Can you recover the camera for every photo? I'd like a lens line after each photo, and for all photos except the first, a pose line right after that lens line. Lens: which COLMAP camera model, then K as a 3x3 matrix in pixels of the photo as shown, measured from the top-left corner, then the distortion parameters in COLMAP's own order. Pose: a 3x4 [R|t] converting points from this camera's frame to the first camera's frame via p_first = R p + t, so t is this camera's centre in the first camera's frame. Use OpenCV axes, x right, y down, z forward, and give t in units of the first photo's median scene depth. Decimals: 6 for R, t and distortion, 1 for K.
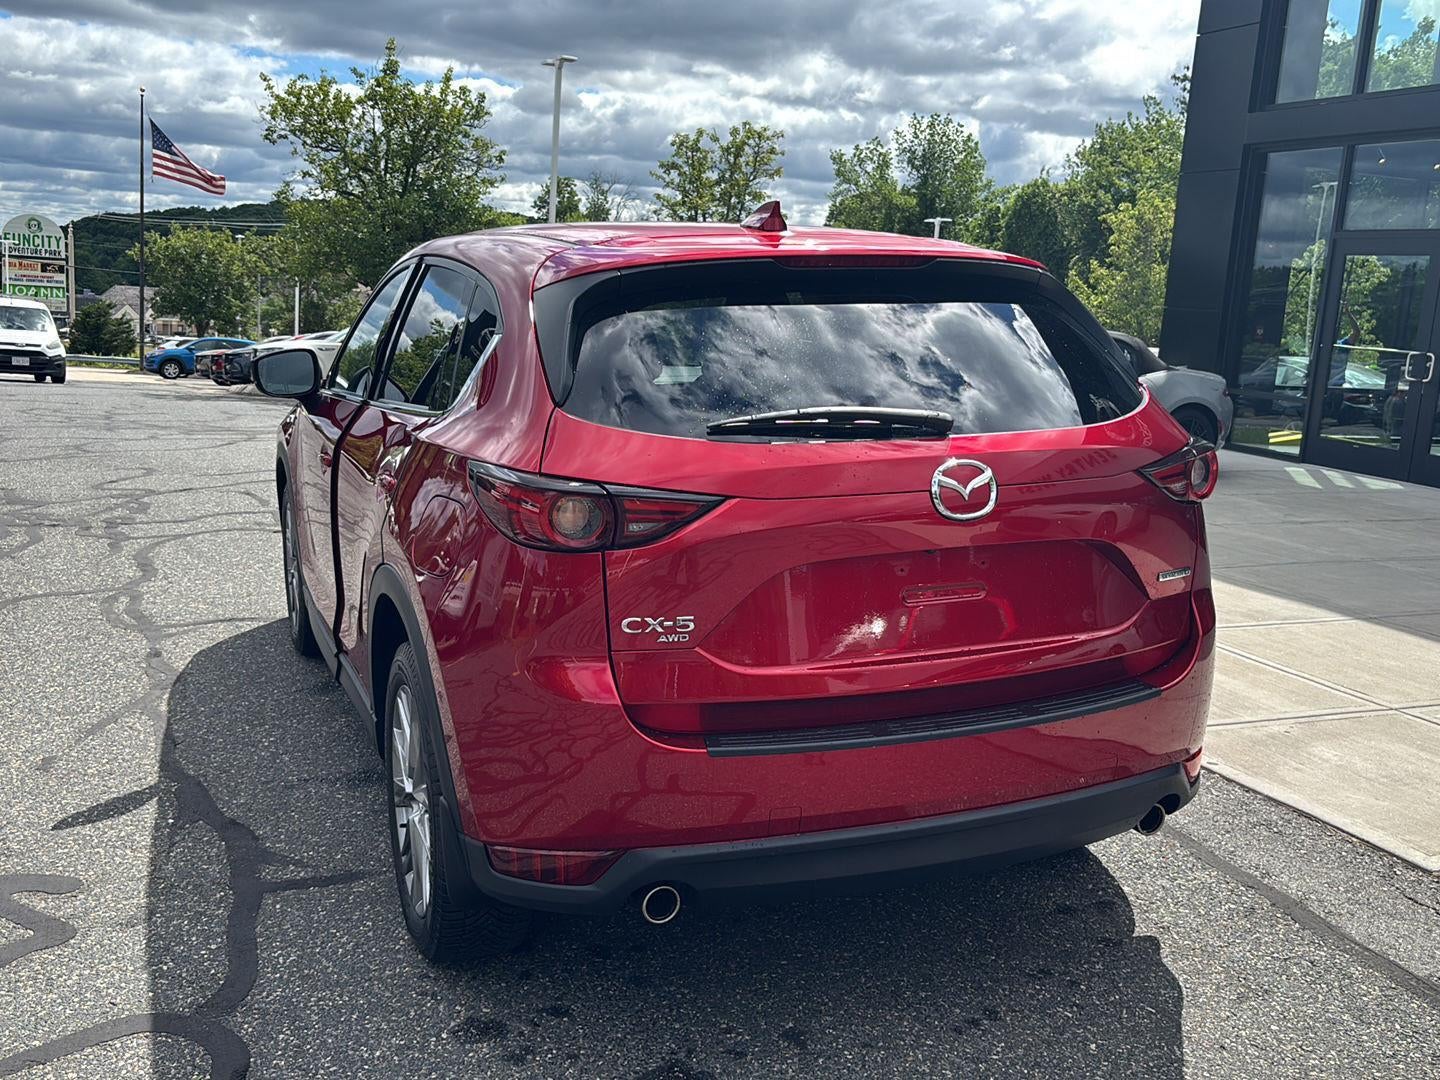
lens RADIAL K [[1388.3, 0, 716.9], [0, 1388.3, 536.3], [0, 0, 1]] dist [0.014310, 0.000000]
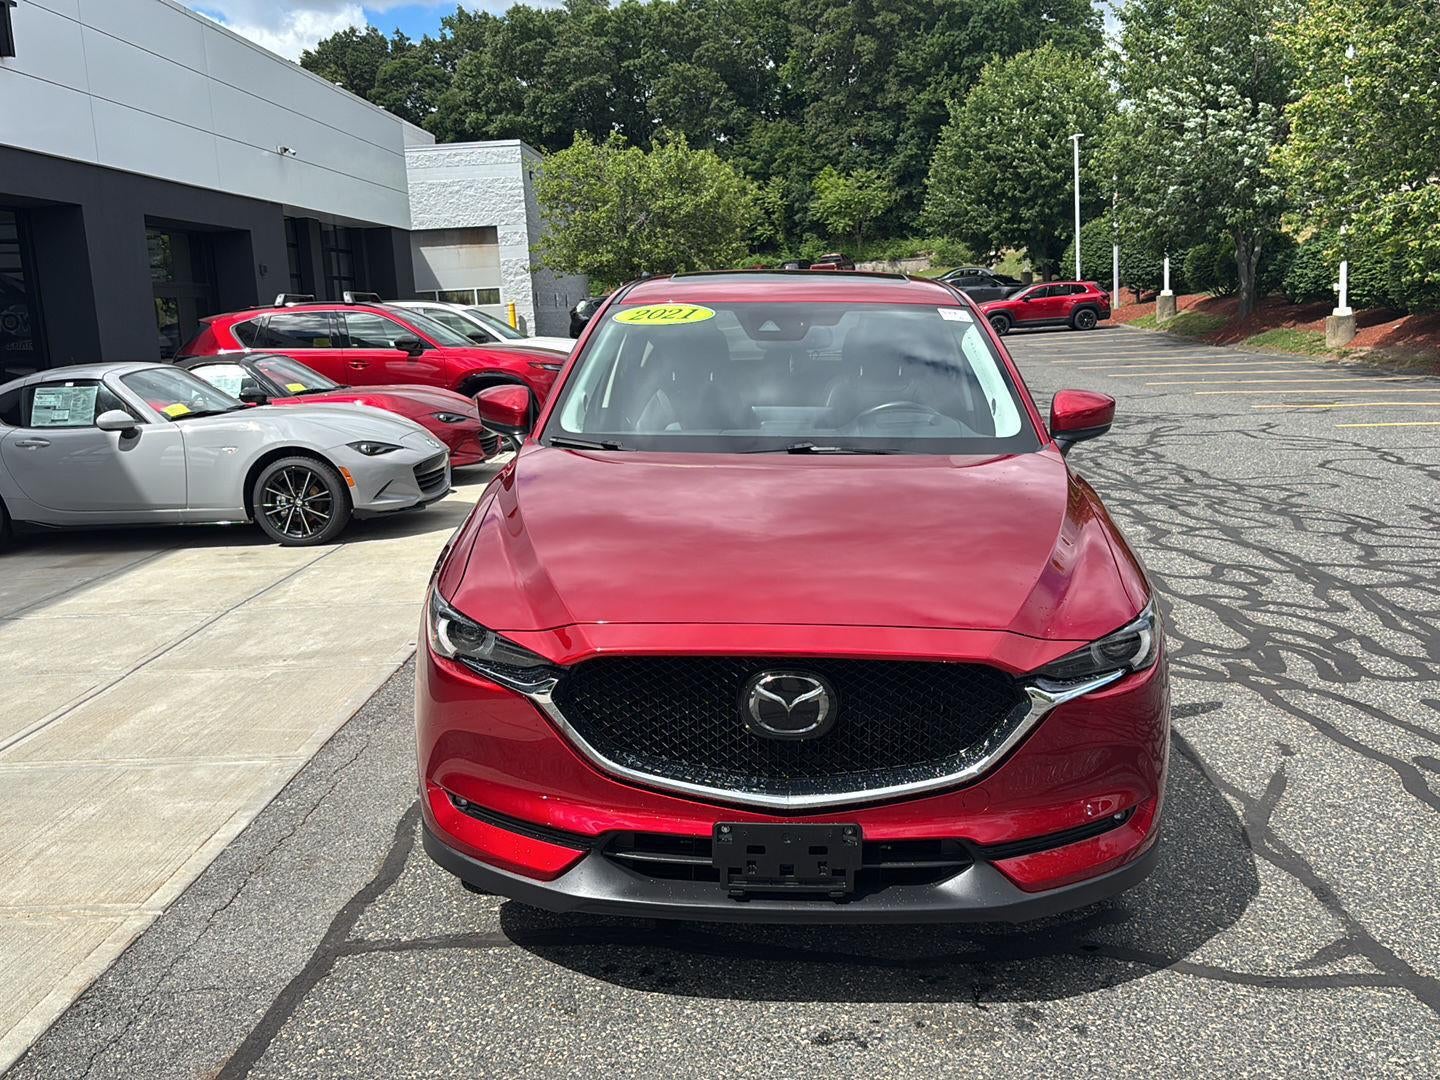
lens RADIAL K [[1388.3, 0, 726.1], [0, 1388.3, 543.6], [0, 0, 1]] dist [0.014310, 0.000000]
pose [[-0.911853, -0.080898, 0.402468, -0.402728], [0.071884, 0.933778, 0.350559, -0.329346], [-0.404175, 0.348589, -0.845653, 1.640132]]
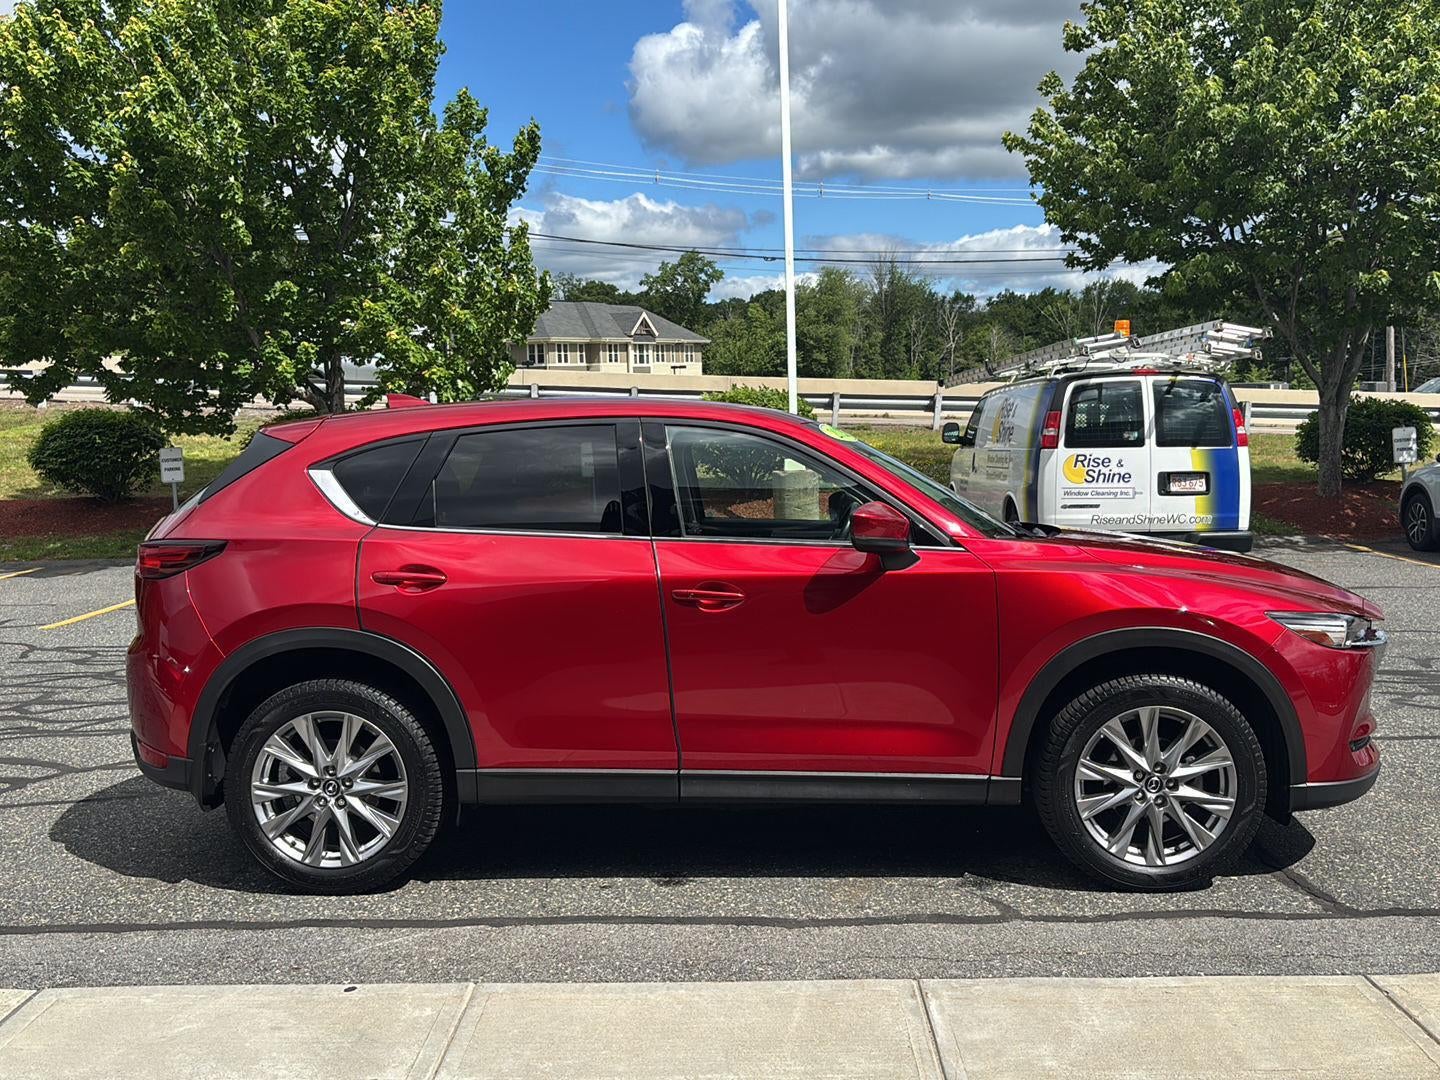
lens RADIAL K [[1388.3, 0, 712.7], [0, 1388.3, 527.6], [0, 0, 1]] dist [0.014310, 0.000000]
pose [[-0.406251, 0.048631, -0.912466, 0.831291], [-0.157916, 0.979821, 0.122529, -0.205436], [0.900013, 0.193870, -0.390374, 1.191737]]
